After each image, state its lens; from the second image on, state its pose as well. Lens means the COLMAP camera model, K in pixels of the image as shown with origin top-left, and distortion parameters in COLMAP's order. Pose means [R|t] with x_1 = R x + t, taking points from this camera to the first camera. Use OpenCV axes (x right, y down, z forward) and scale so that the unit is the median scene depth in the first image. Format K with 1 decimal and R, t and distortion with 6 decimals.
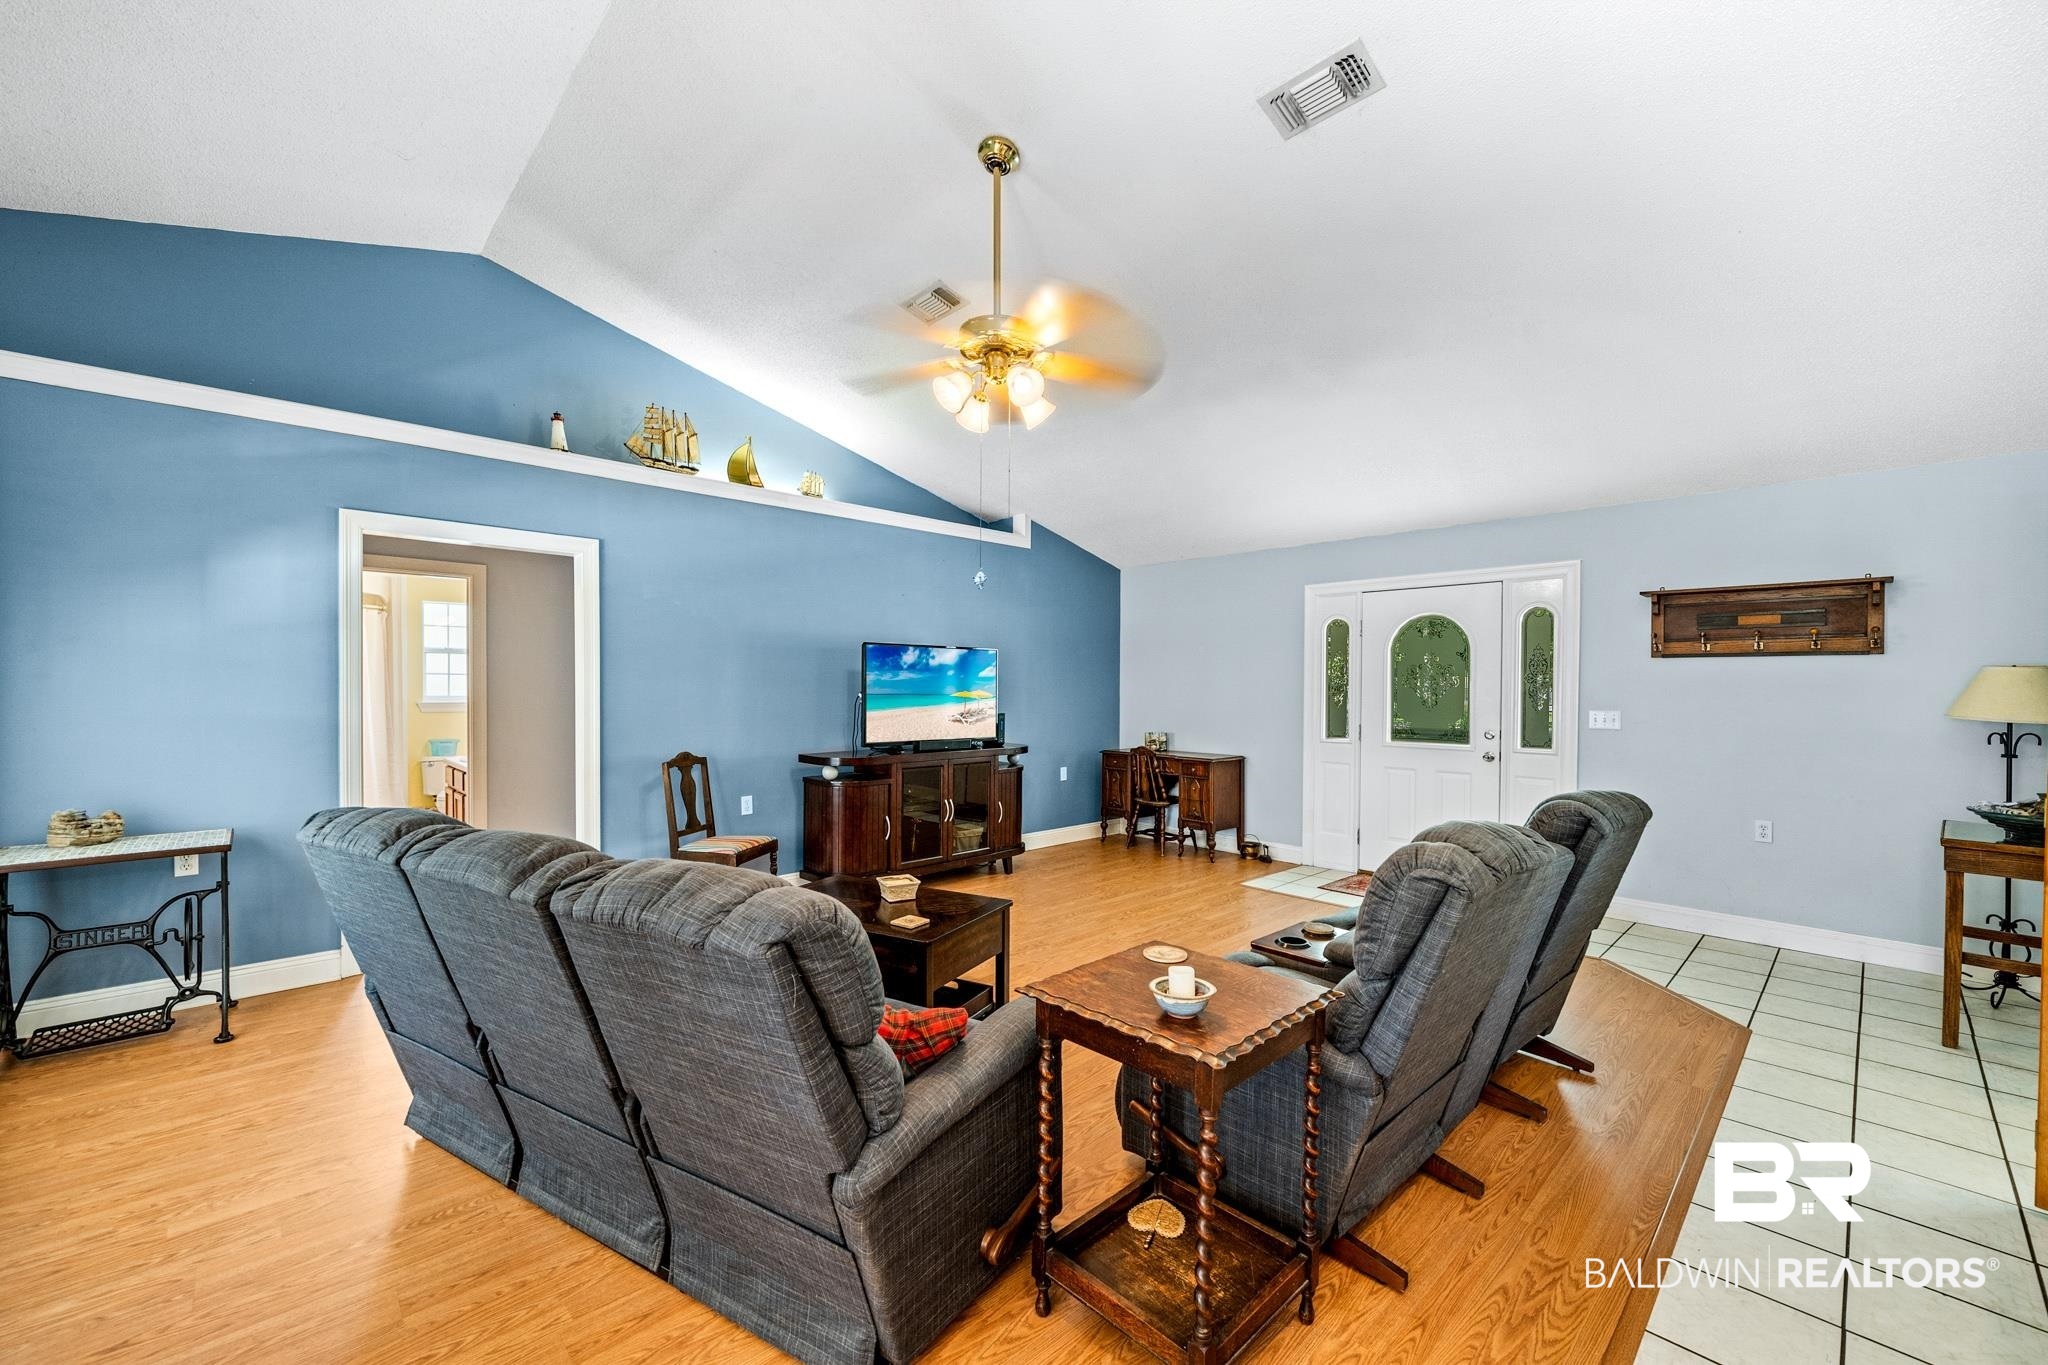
lens RADIAL K [[806.1, 0, 1026.5], [0, 806.1, 698.0], [0, 0, 1]] dist [-0.000420, 0.000022]
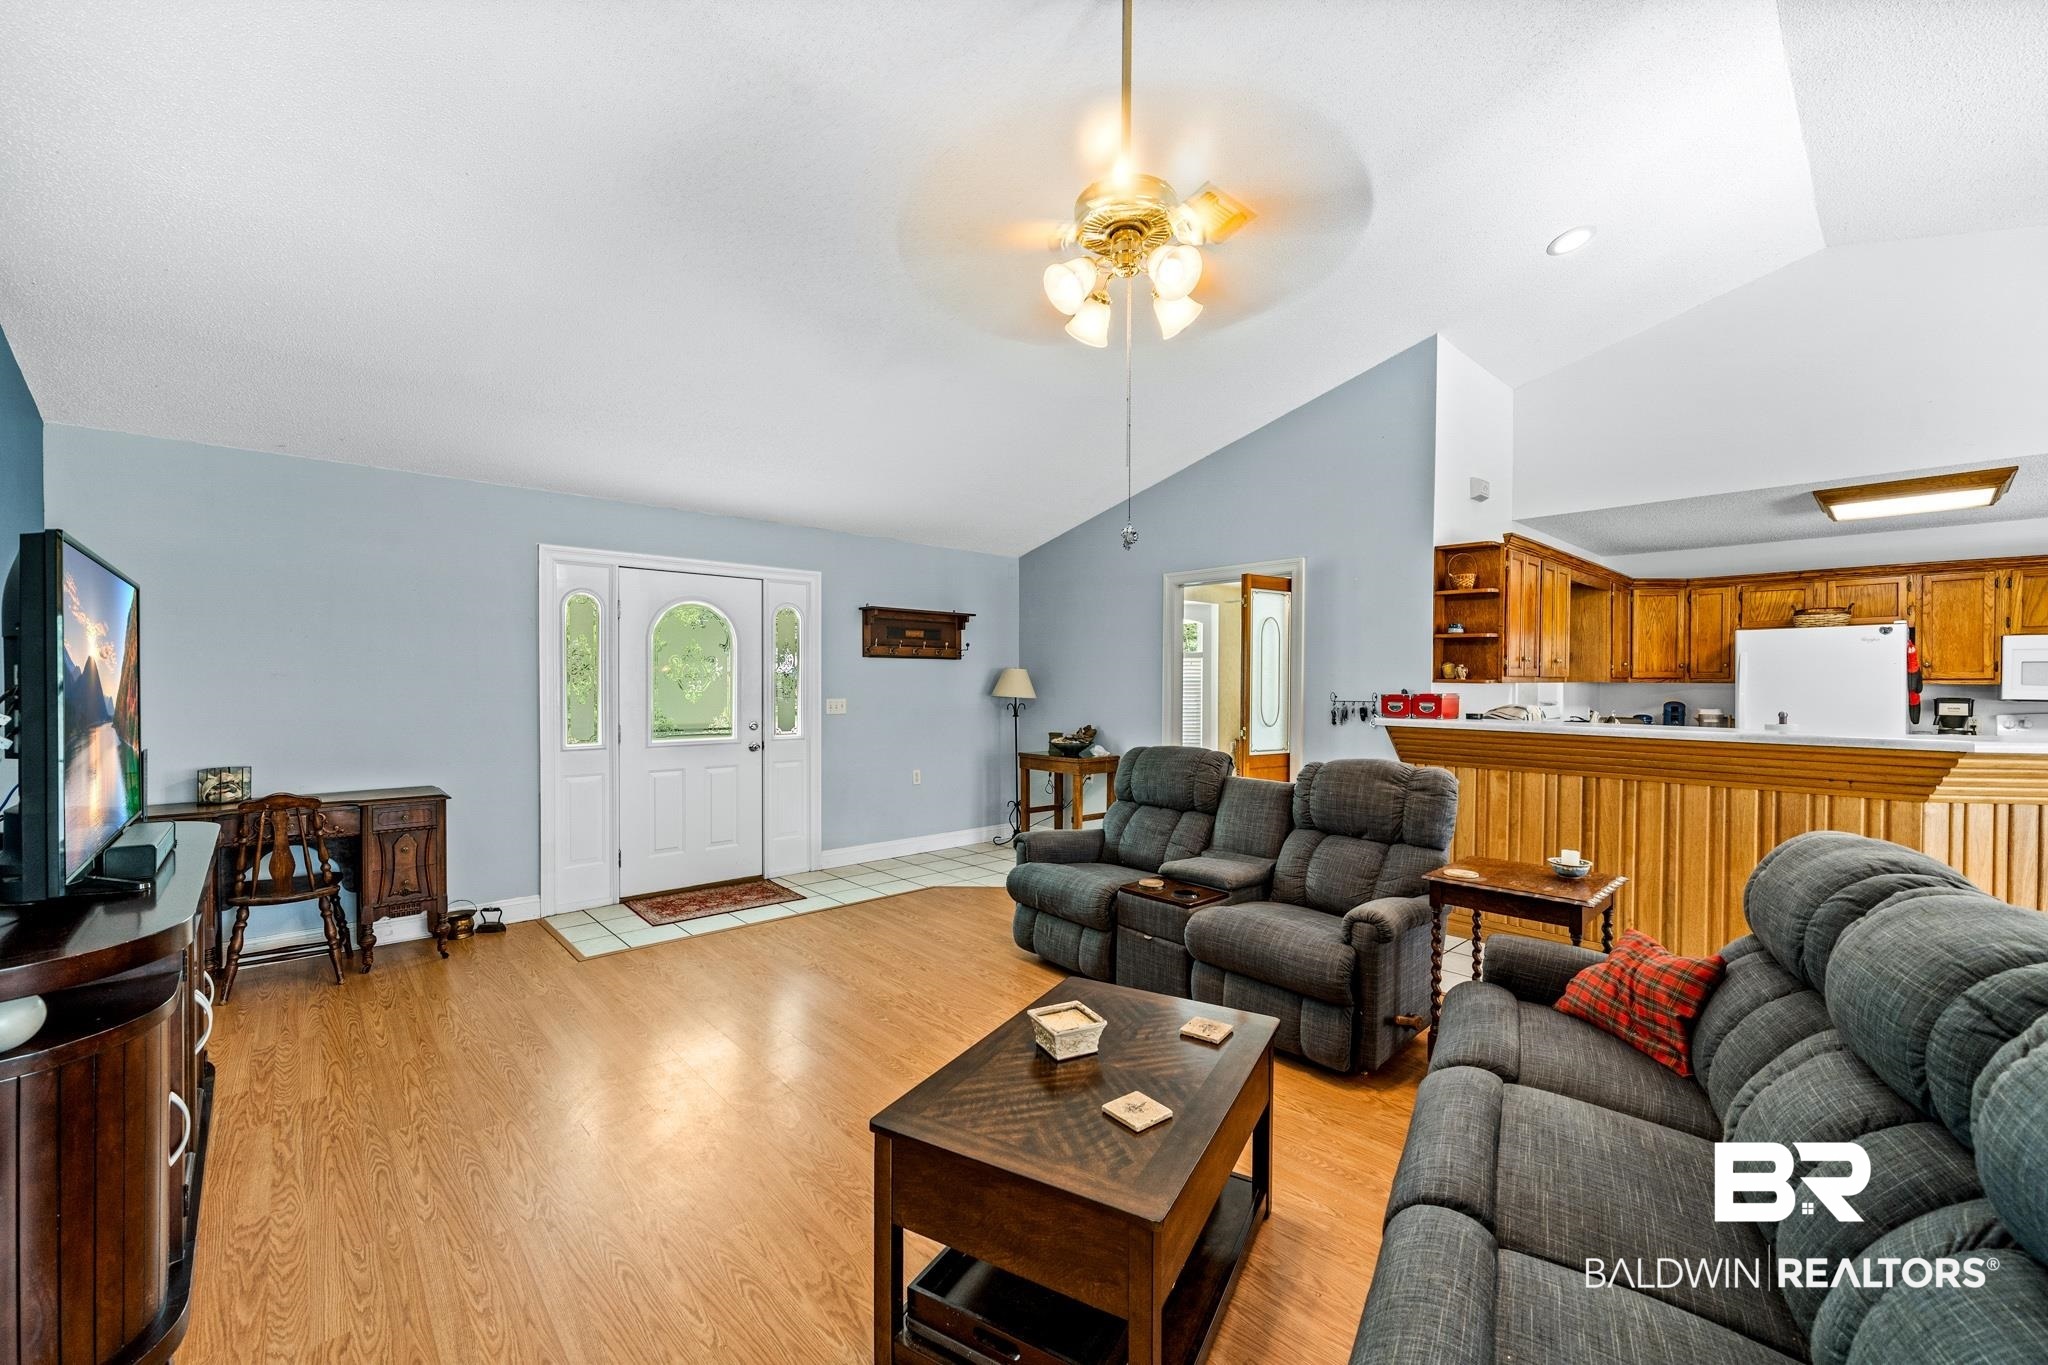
lens RADIAL K [[820.4, 0, 1021.1], [0, 820.4, 688.9], [0, 0, 1]] dist [-0.001010, -0.000055]
pose [[0.017203, -0.023068, 0.999586, -0.498784], [0.005781, 0.999719, 0.022972, -0.025007], [-0.999835, 0.005383, 0.017331, 0.662188]]
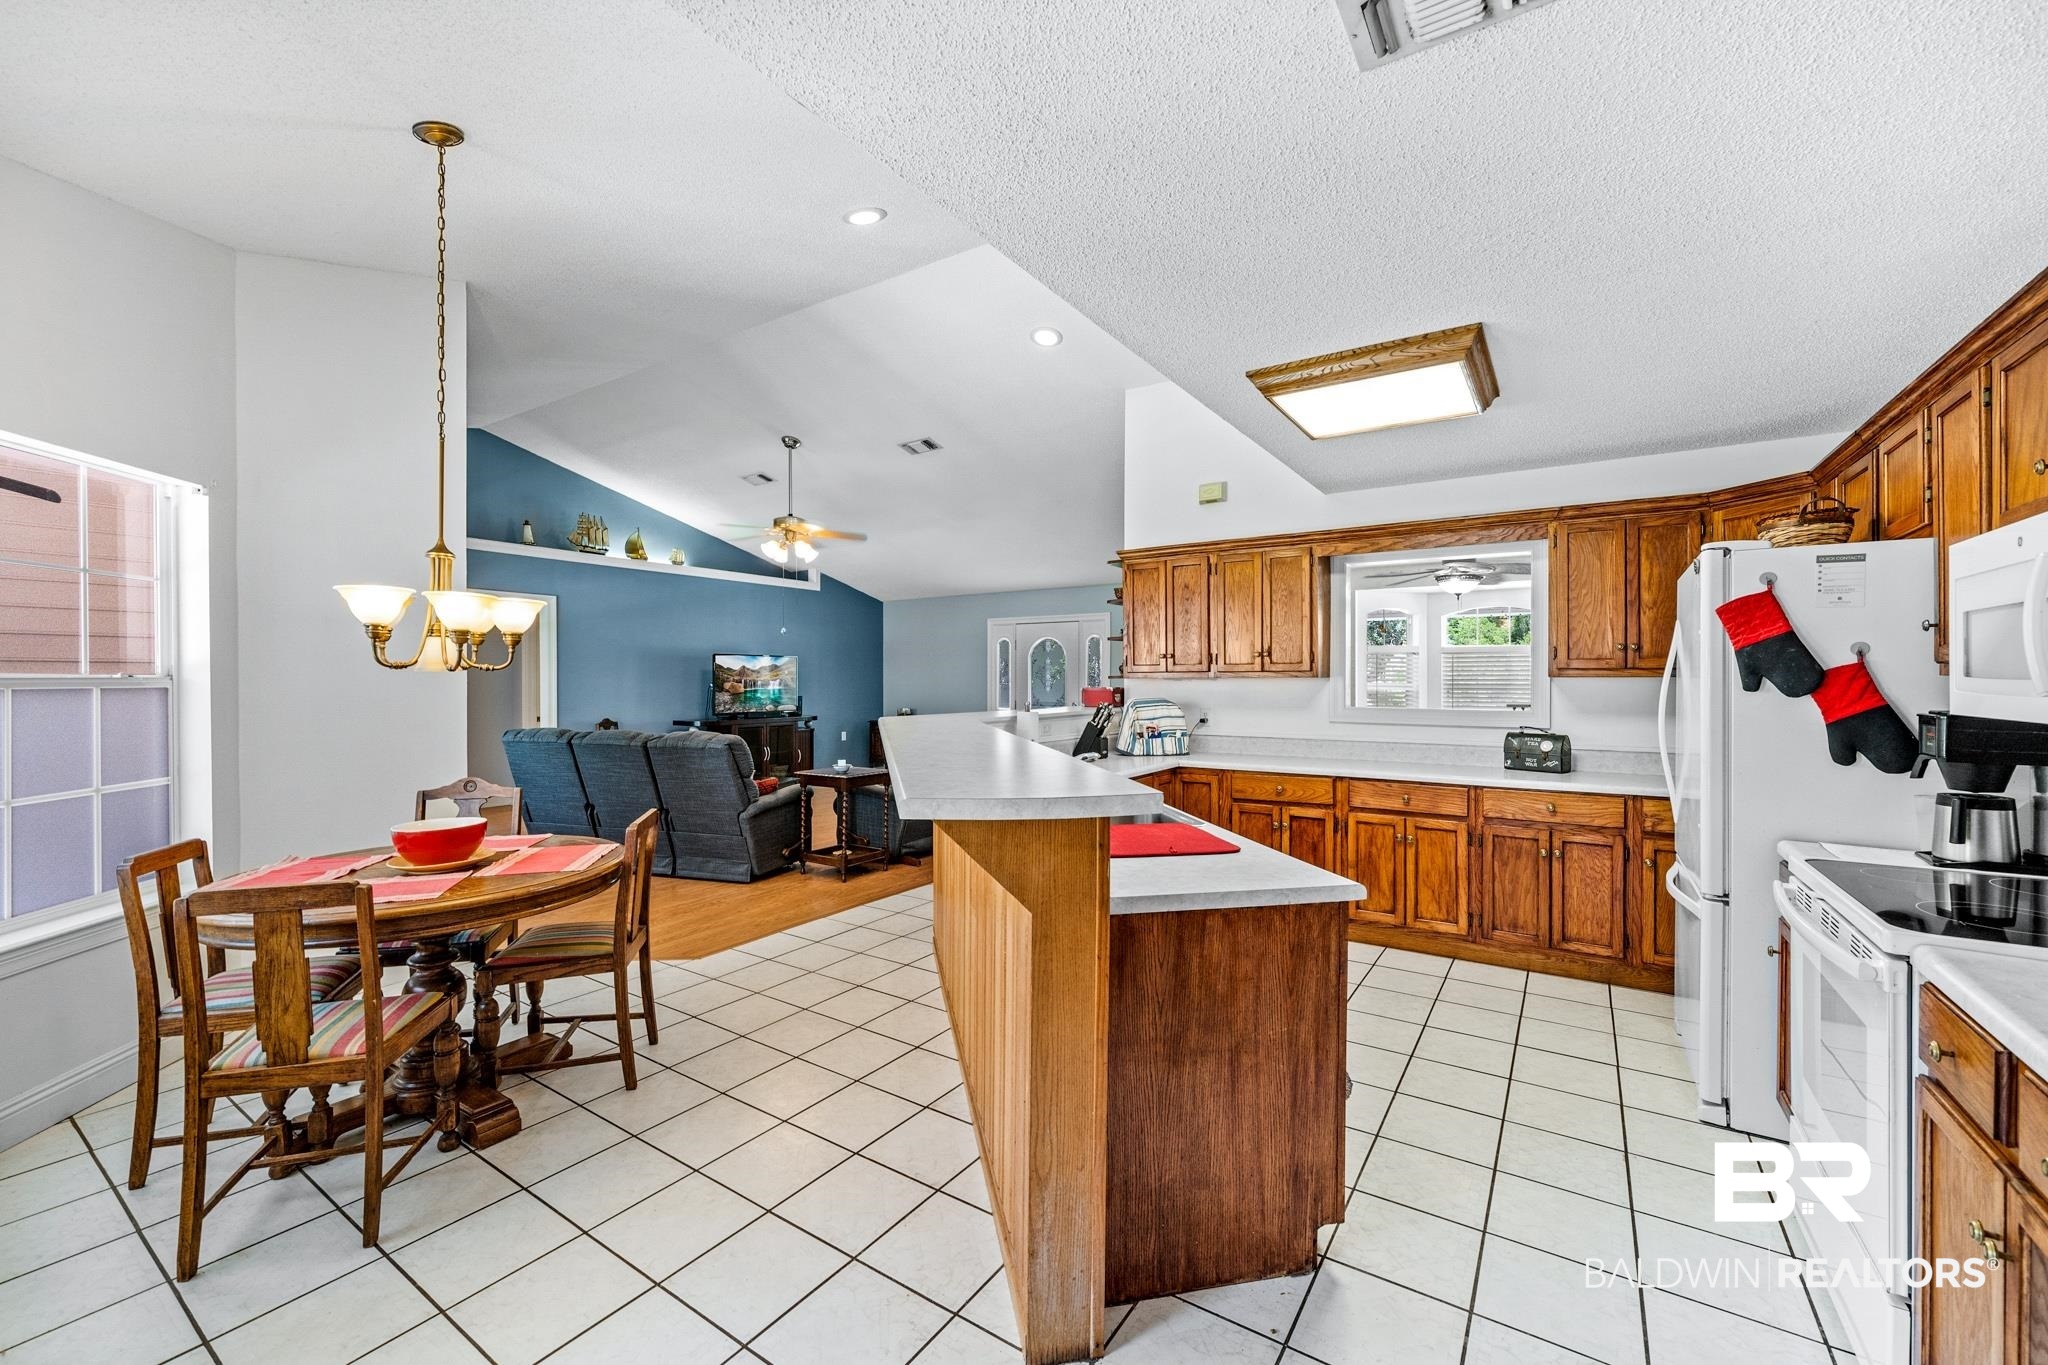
lens RADIAL K [[810.2, 0, 1023.9], [0, 810.2, 684.1], [0, 0, 1]] dist [-0.001623, -0.000200]
pose [[0.975933, -0.006510, 0.217975, 0.060541], [0.008318, 0.999938, -0.007376, 0.011857], [-0.217914, 0.009012, 0.975926, -0.785418]]
